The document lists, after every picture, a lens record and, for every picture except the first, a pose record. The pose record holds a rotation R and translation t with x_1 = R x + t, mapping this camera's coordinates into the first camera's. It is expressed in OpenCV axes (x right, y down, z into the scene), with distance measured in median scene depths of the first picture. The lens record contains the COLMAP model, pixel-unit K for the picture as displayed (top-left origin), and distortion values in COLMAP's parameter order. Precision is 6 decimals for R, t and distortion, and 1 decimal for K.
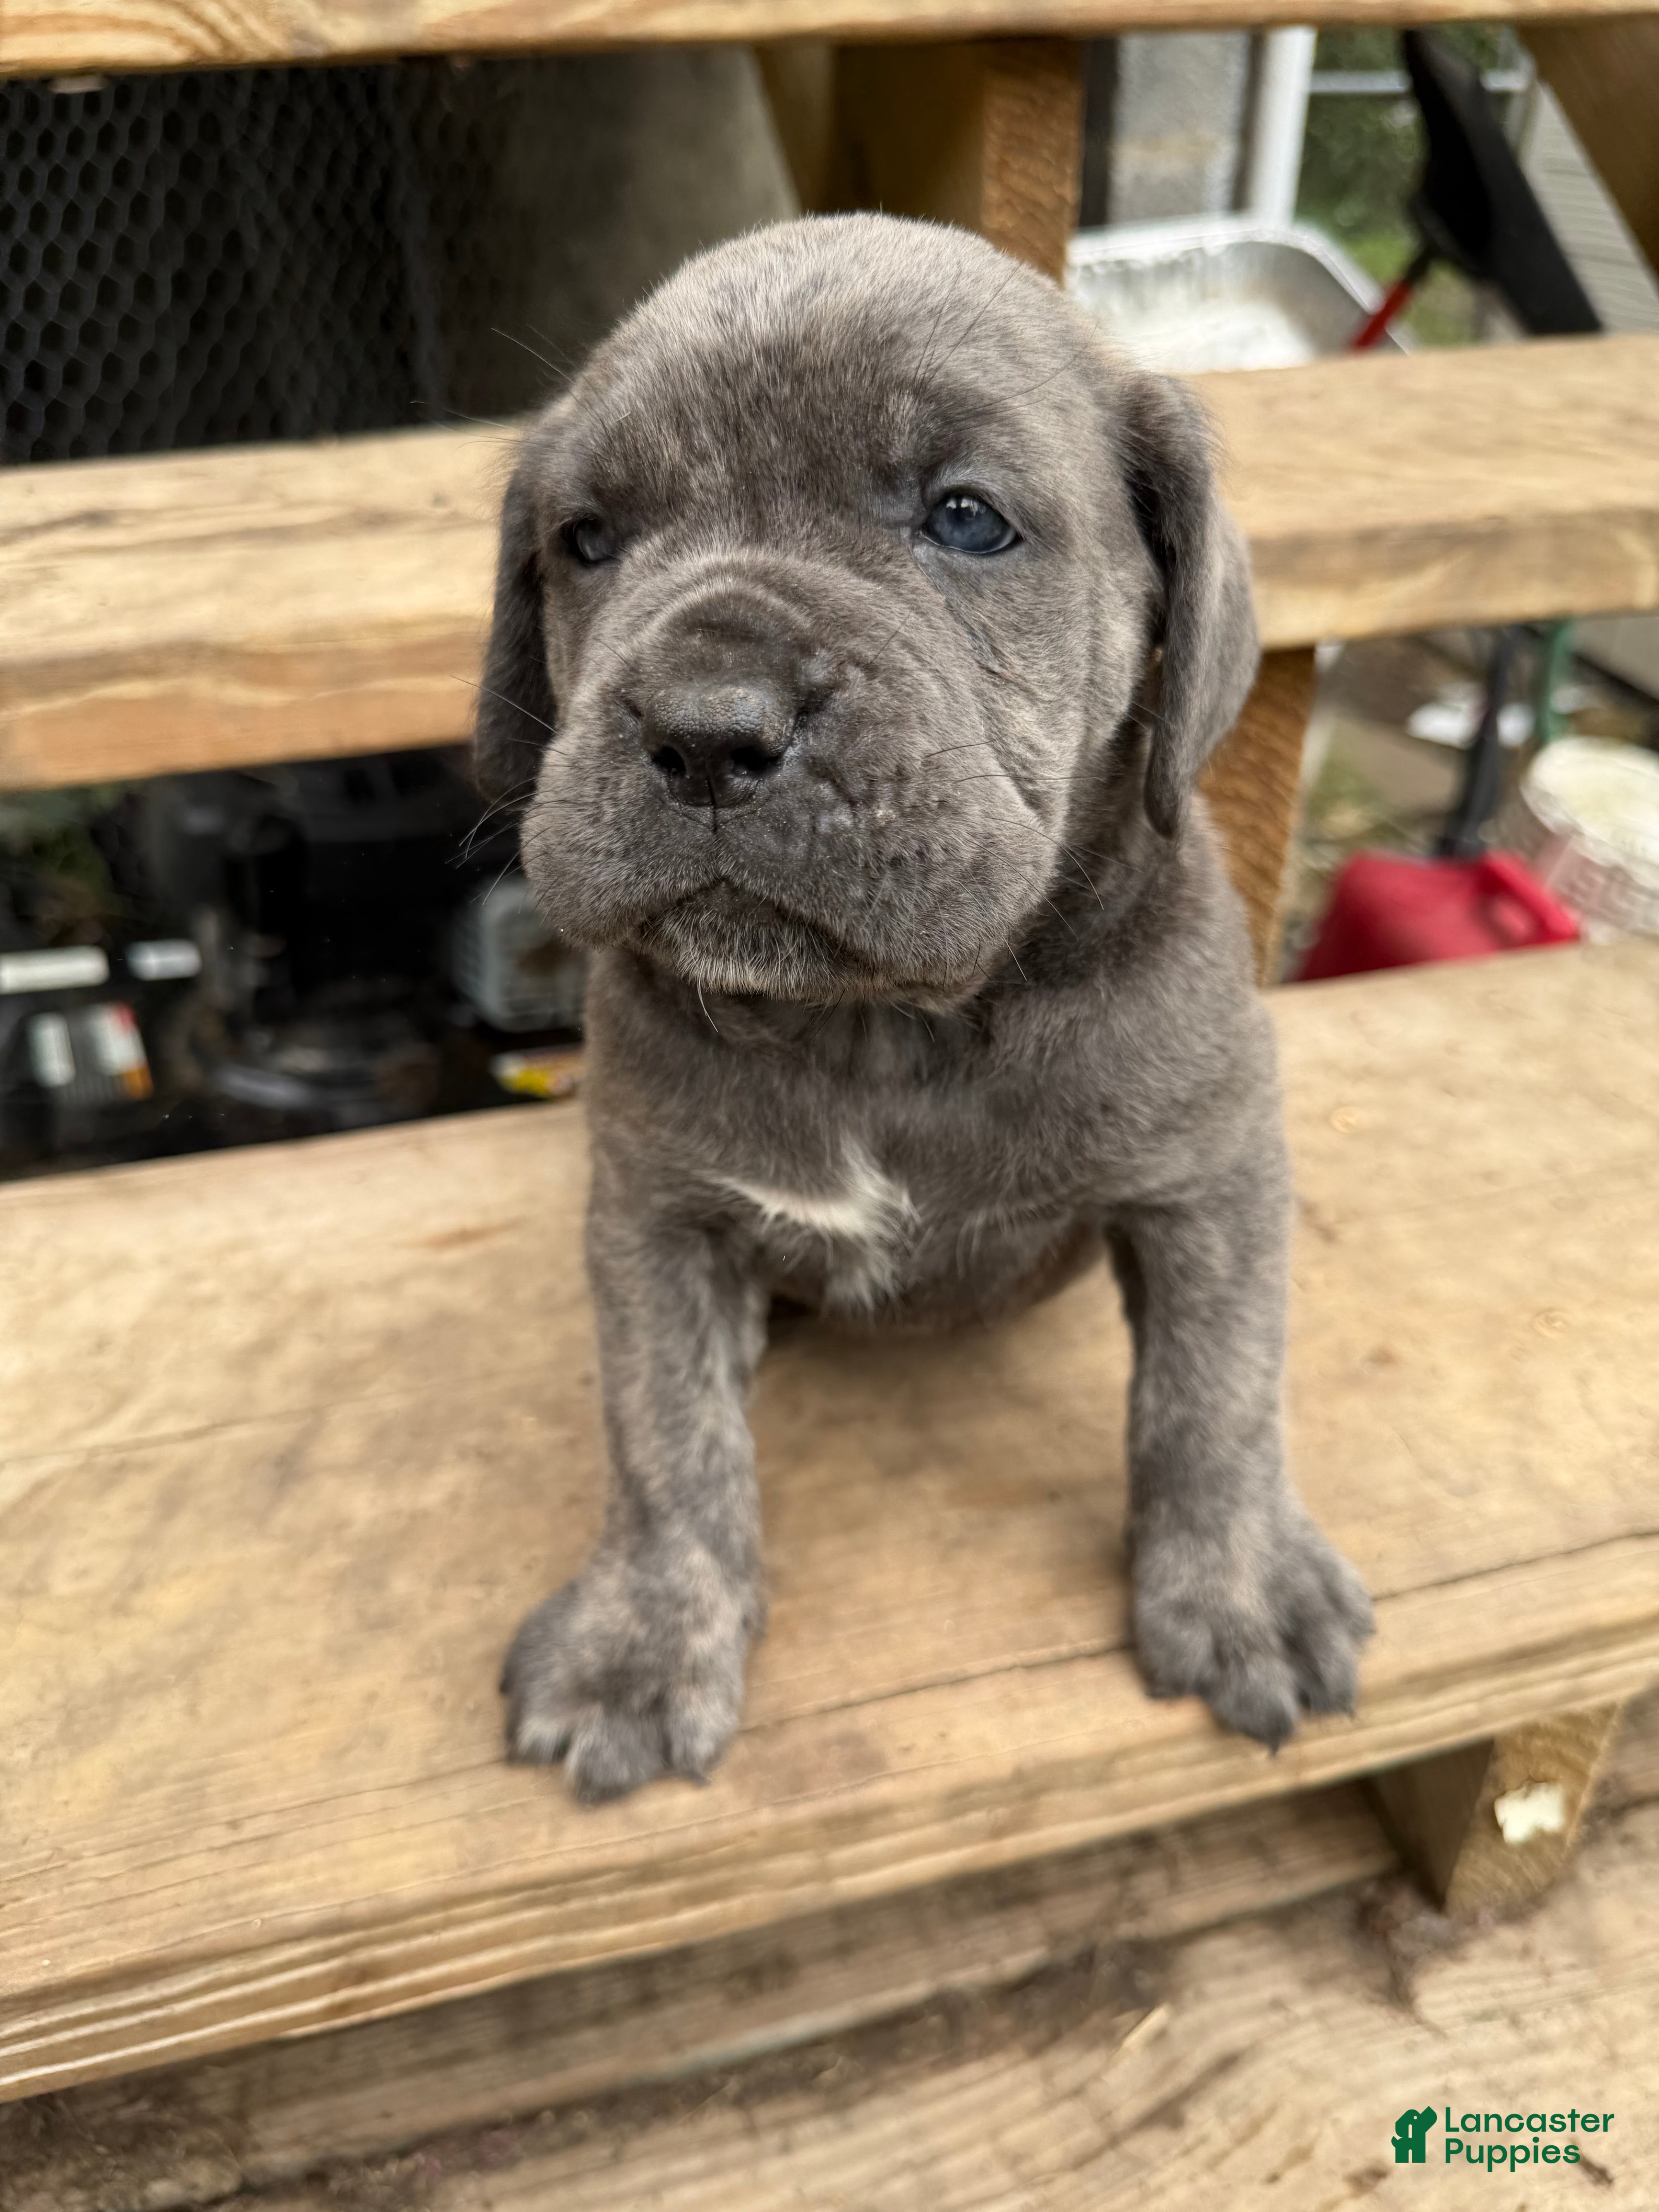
lens RADIAL K [[1640.6, 0, 835.6], [0, 1640.6, 1099.4], [0, 0, 1]] dist [-0.061411, -0.000380]
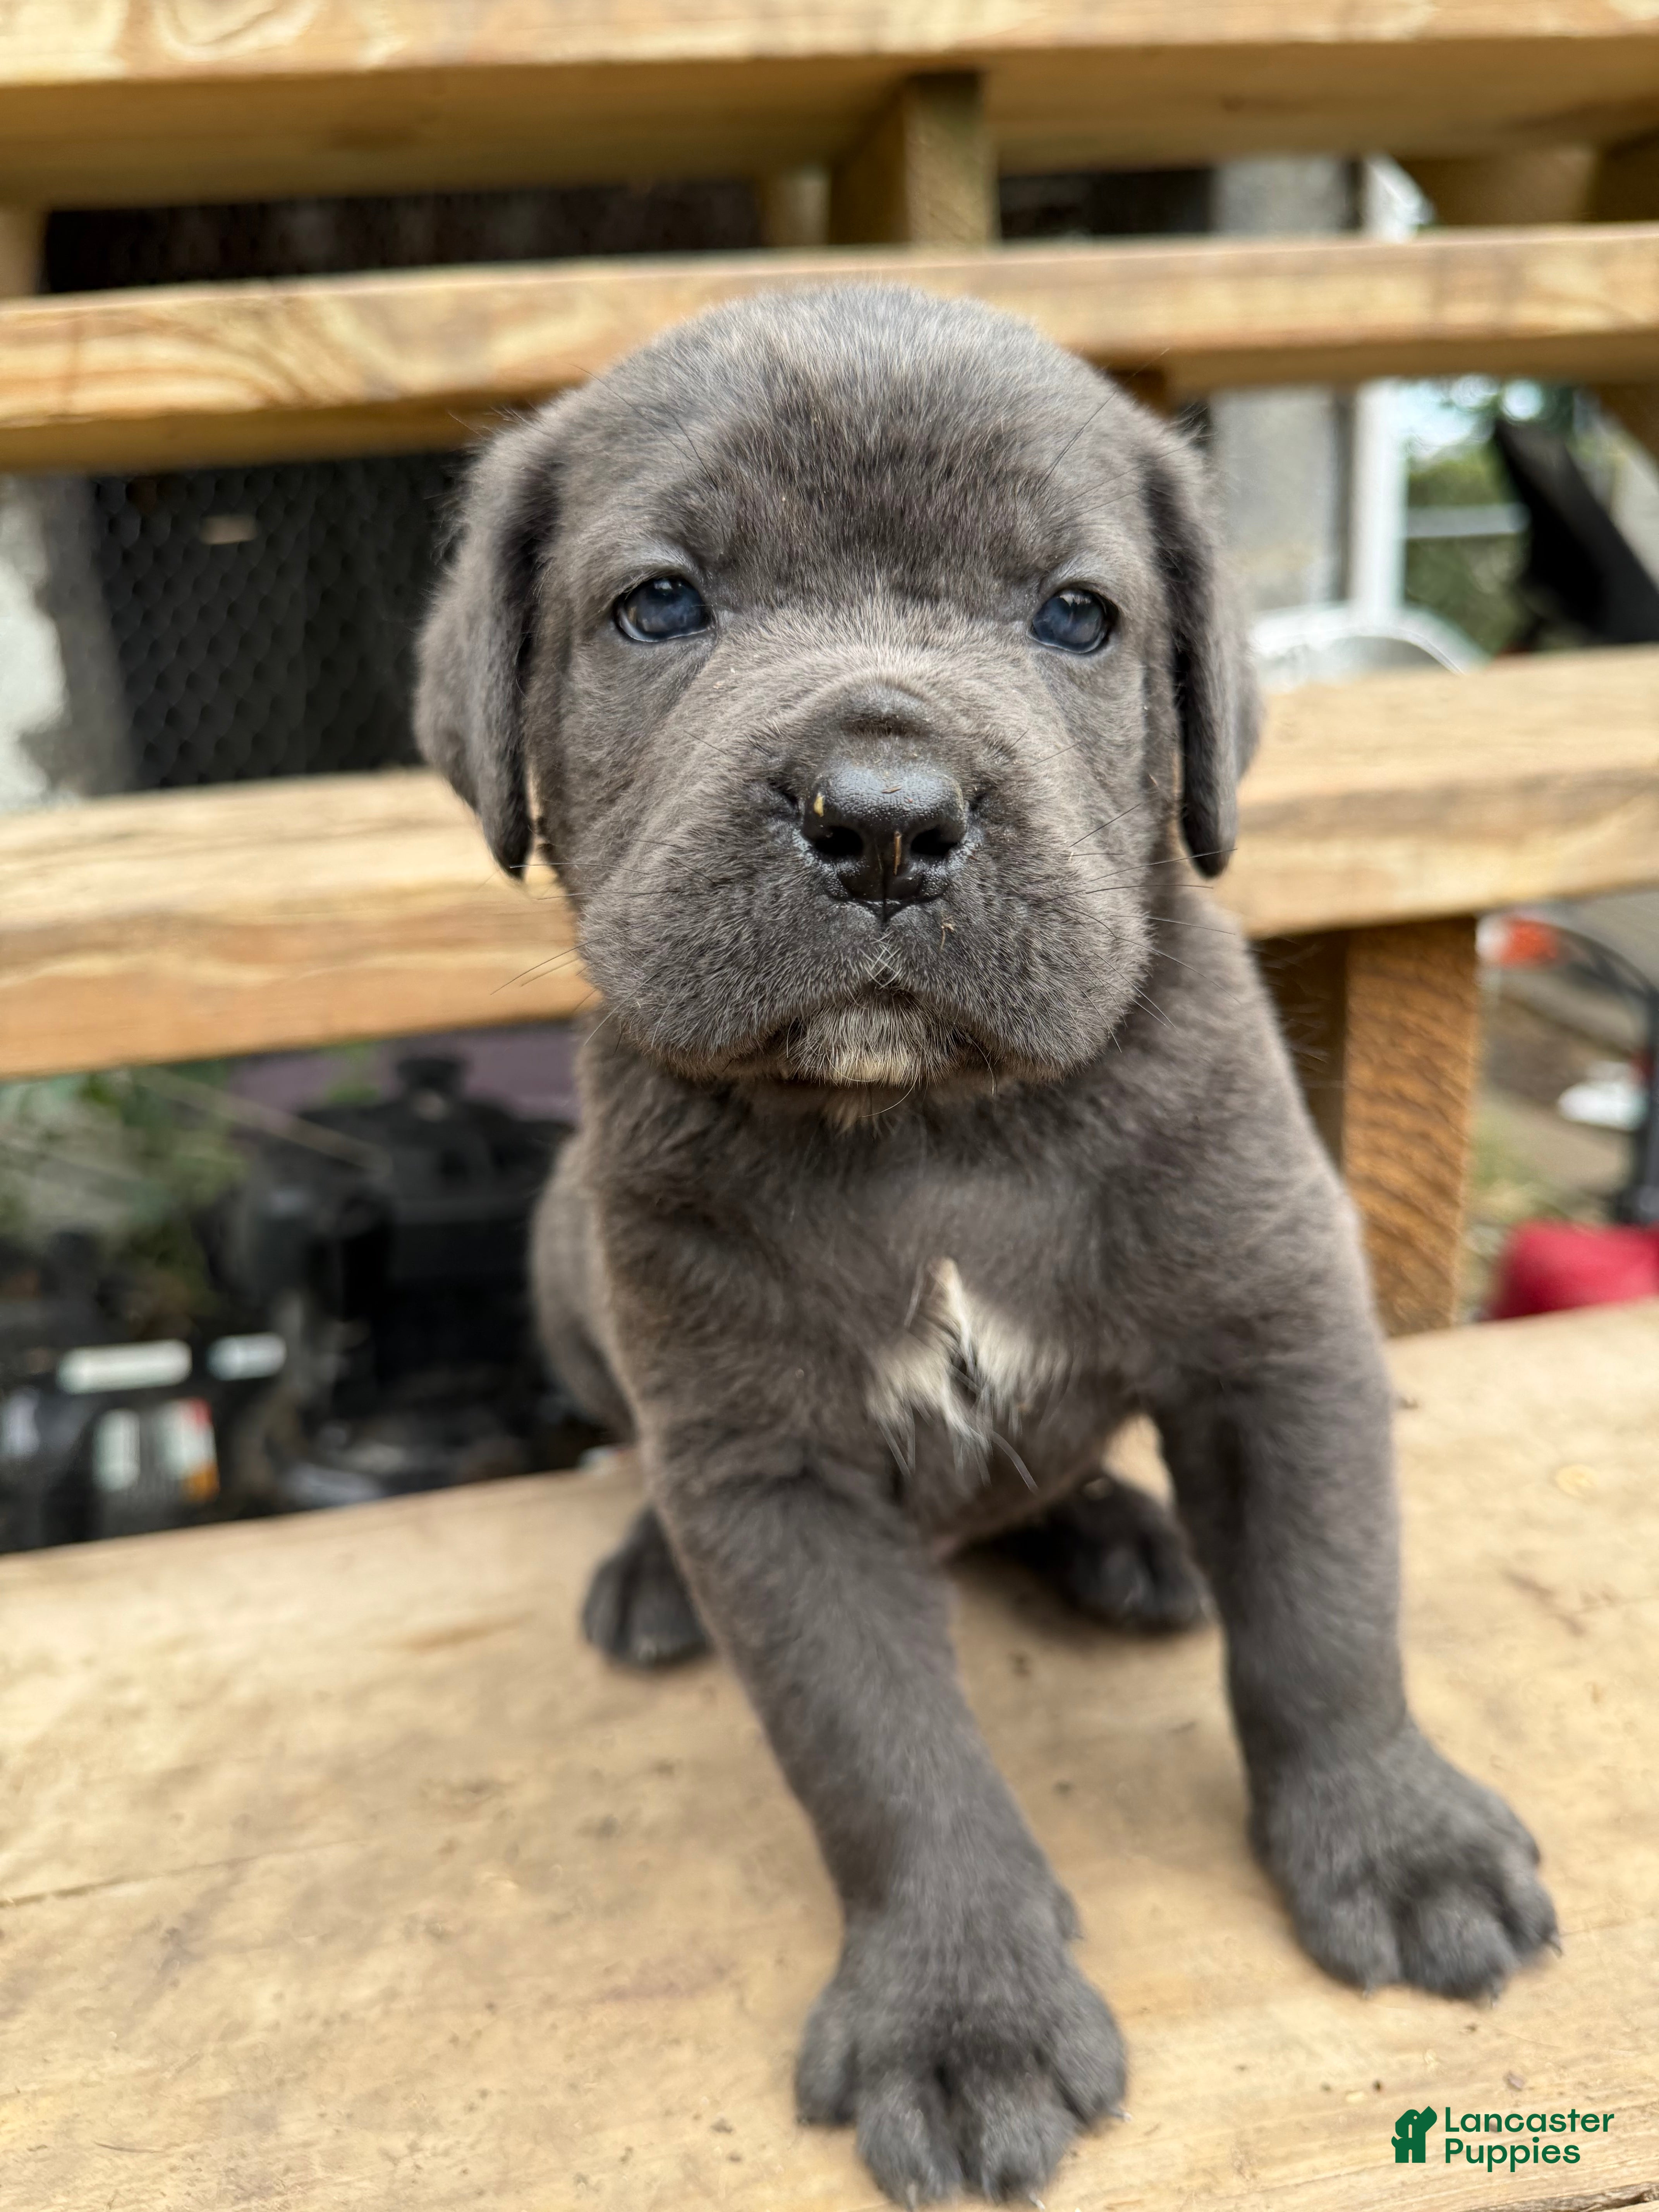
lens RADIAL K [[1640.6, 0, 835.6], [0, 1640.6, 1099.4], [0, 0, 1]] dist [-0.061411, -0.000380]
pose [[0.996123, -0.027621, -0.083517, 0.029076], [0.005607, 0.967429, -0.253080, 0.032366], [0.087787, 0.251631, 0.963834, 0.186028]]
